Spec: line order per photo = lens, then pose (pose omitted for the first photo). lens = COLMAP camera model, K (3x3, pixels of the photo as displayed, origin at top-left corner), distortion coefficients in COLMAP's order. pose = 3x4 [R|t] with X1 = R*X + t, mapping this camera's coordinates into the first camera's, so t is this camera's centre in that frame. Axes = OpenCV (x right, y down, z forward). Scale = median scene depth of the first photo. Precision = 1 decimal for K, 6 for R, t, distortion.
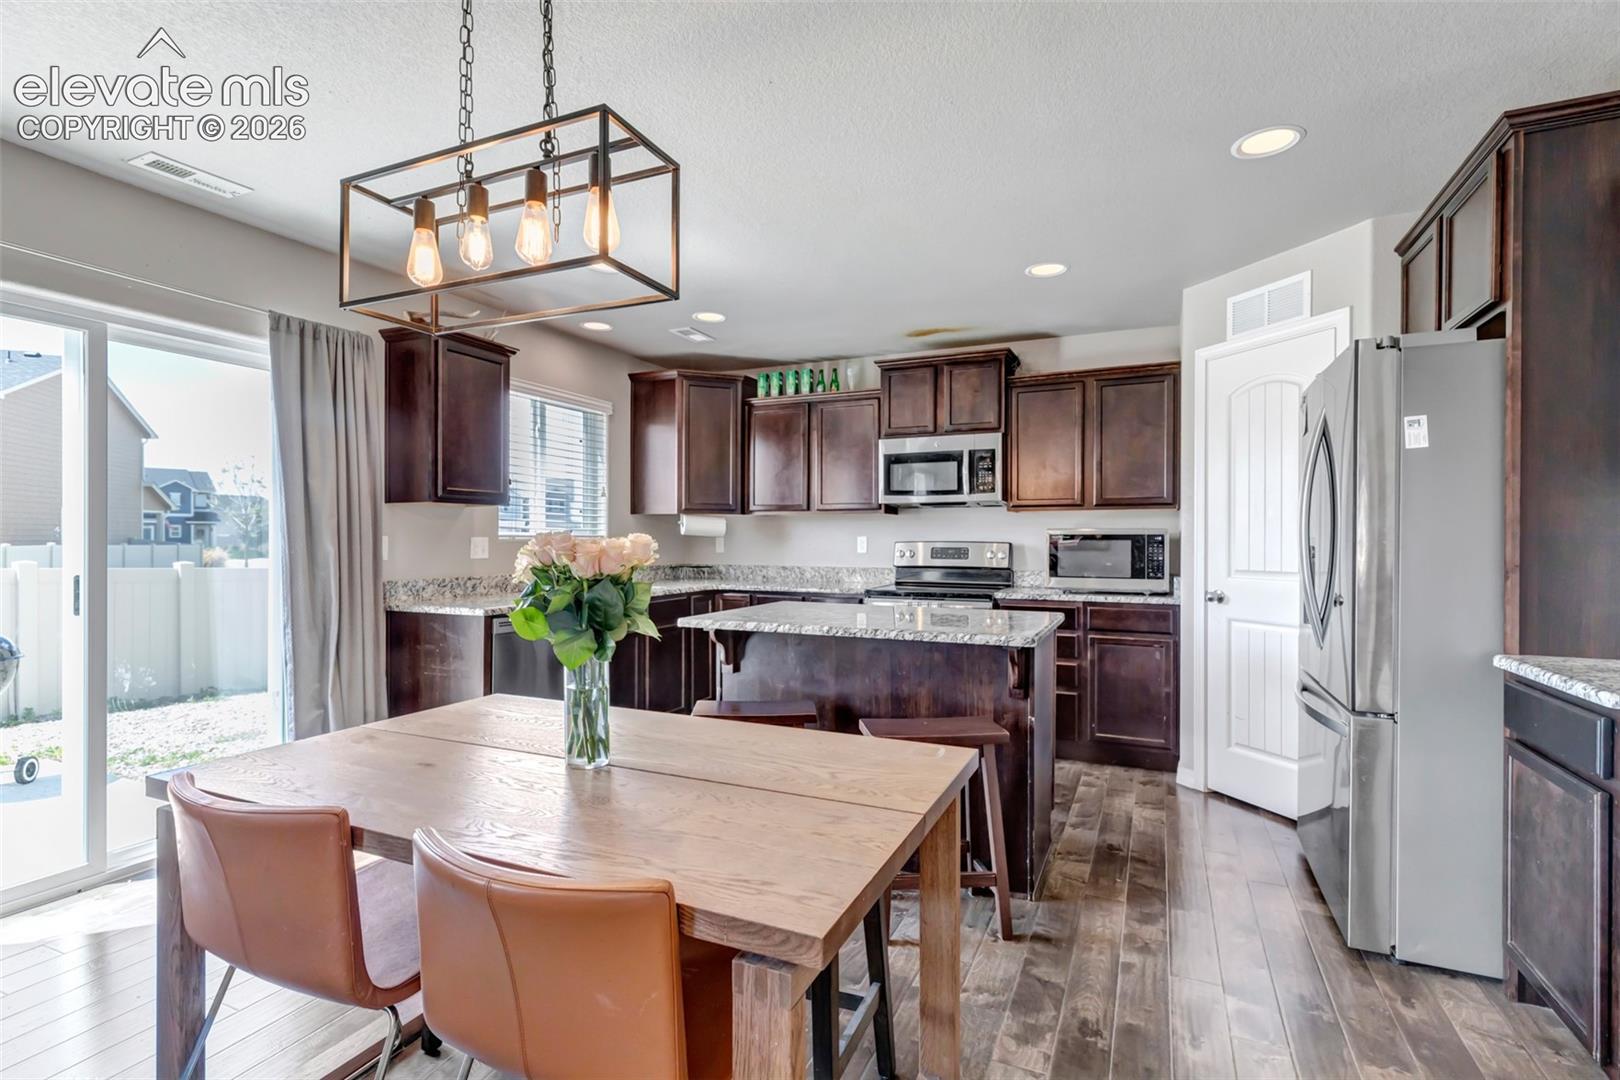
lens RADIAL K [[763.0, 0, 810.0], [0, 763.0, 540.0], [0, 0, 1]] dist [0.002493, 0.000057]
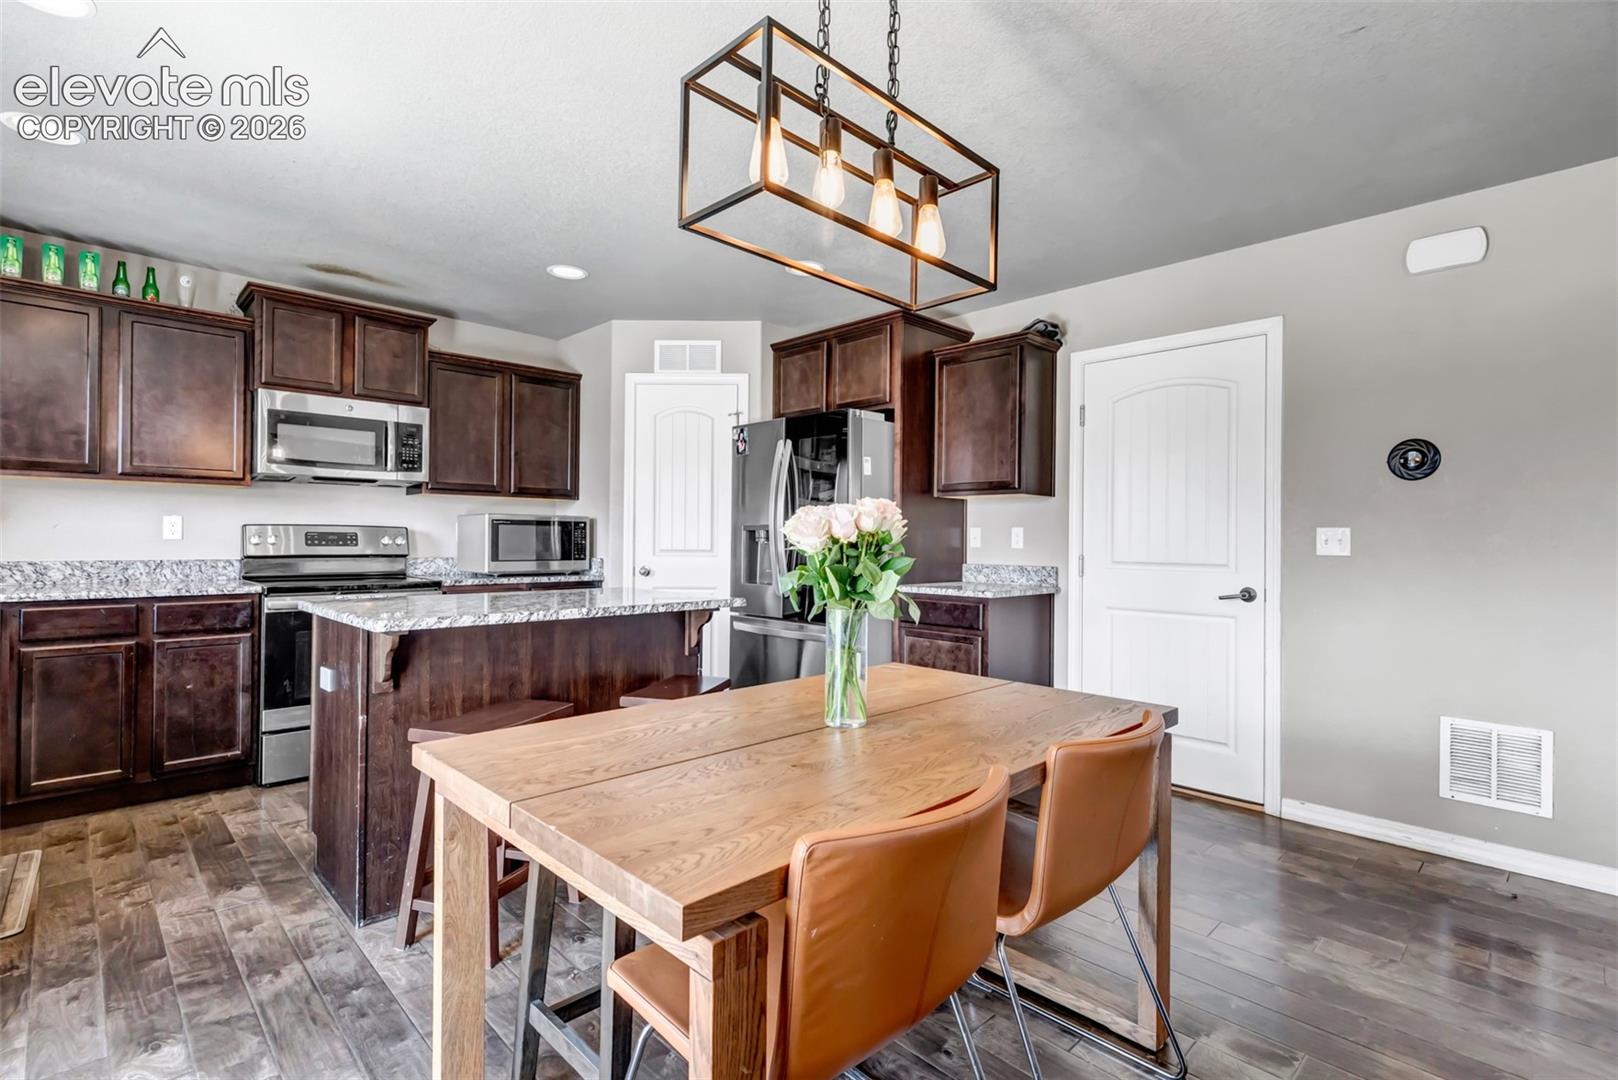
lens RADIAL K [[756.0, 0, 806.5], [0, 756.0, 536.9], [0, 0, 1]] dist [0.006950, -0.000653]
pose [[0.361036, 0.004802, 0.932540, -0.427968], [-0.006949, 0.999973, -0.002459, 0.014197], [-0.932526, -0.005592, 0.361059, 0.230561]]
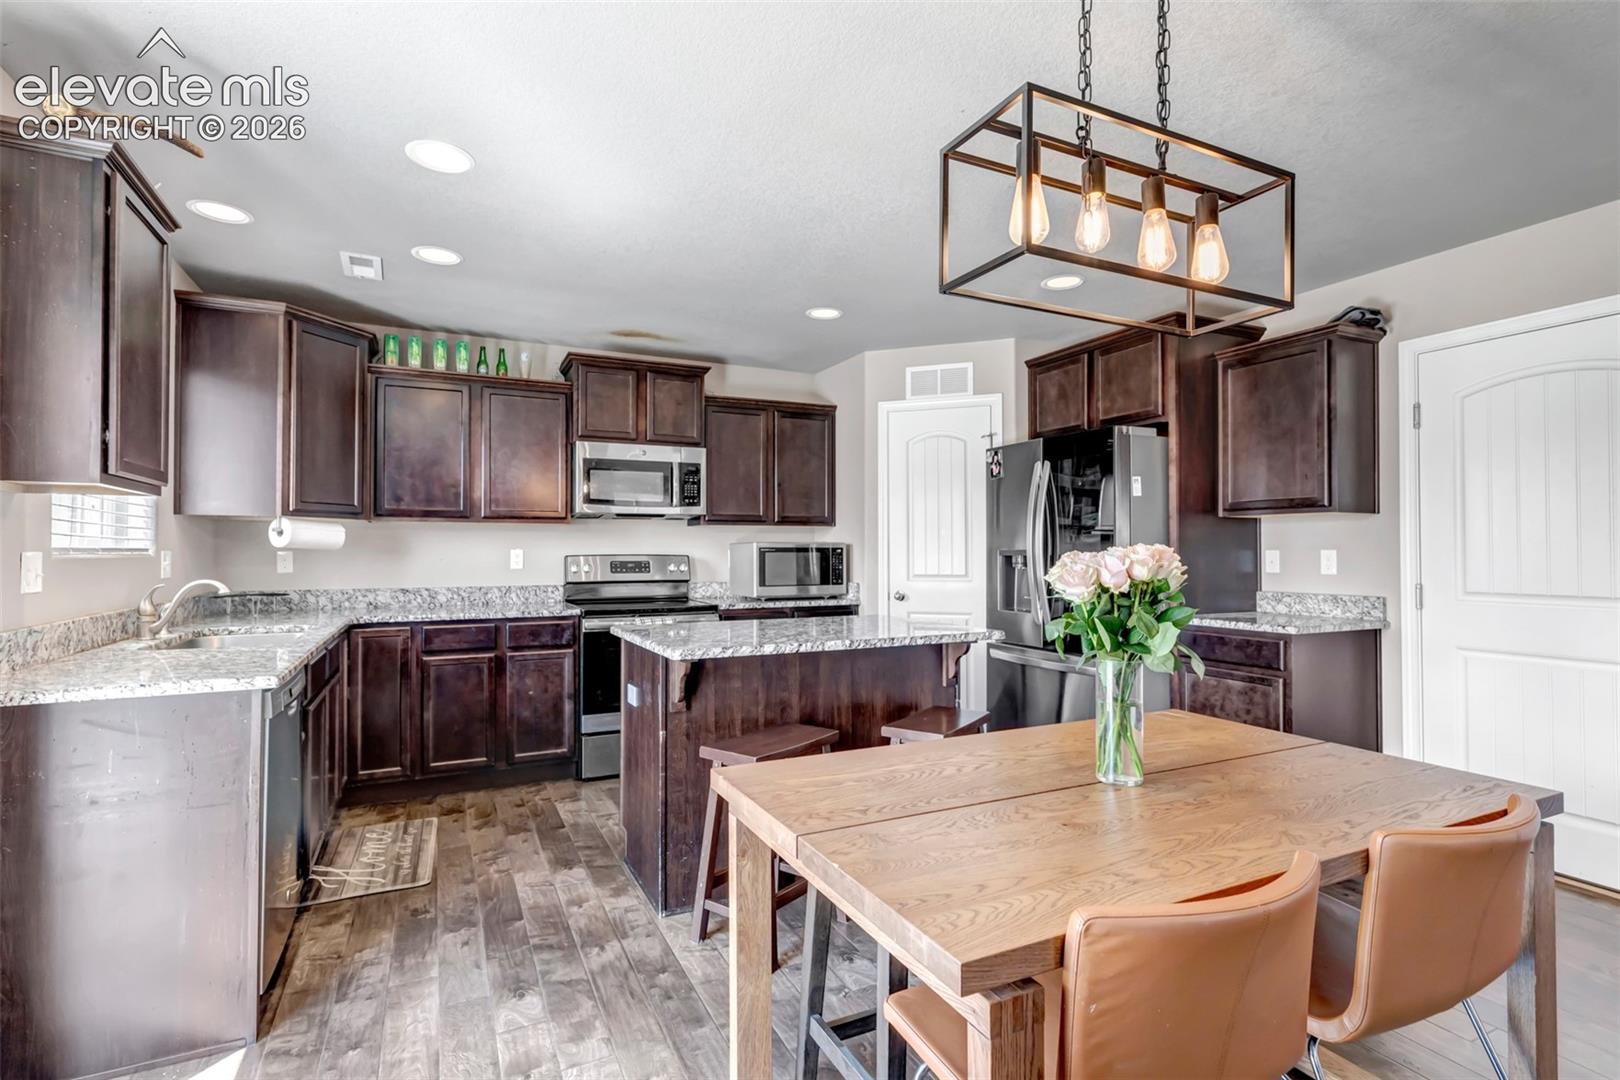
lens RADIAL K [[769.7, 0, 806.1], [0, 769.7, 541.4], [0, 0, 1]] dist [0.008567, -0.001618]
pose [[0.639387, 0.007211, 0.768851, -0.444666], [0.004144, 0.999909, -0.012824, -0.001562], [-0.768874, 0.011386, 0.639299, 0.227299]]
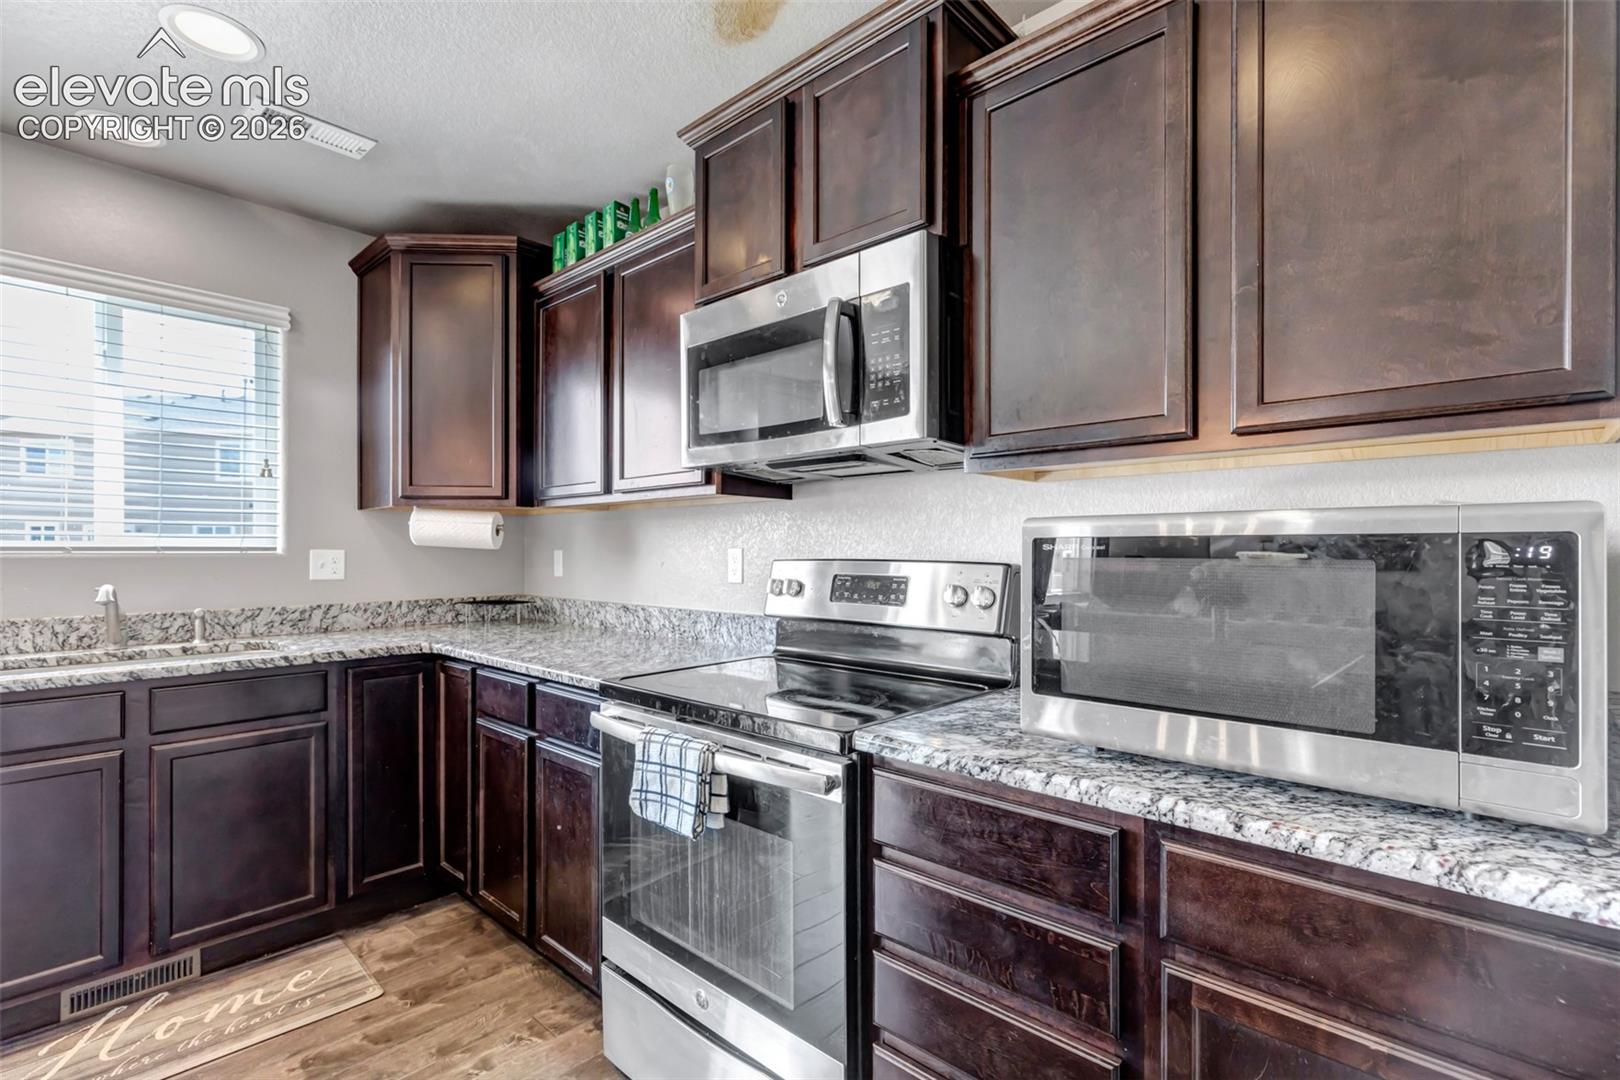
lens RADIAL K [[746.0, 0, 807.9], [0, 746.0, 549.3], [0, 0, 1]] dist [0.001318, 0.000410]
pose [[0.948852, -0.001927, -0.315716, 0.294648], [0.000674, 0.999991, -0.004079, -0.001895], [0.315721, 0.003658, 0.948845, 0.658787]]
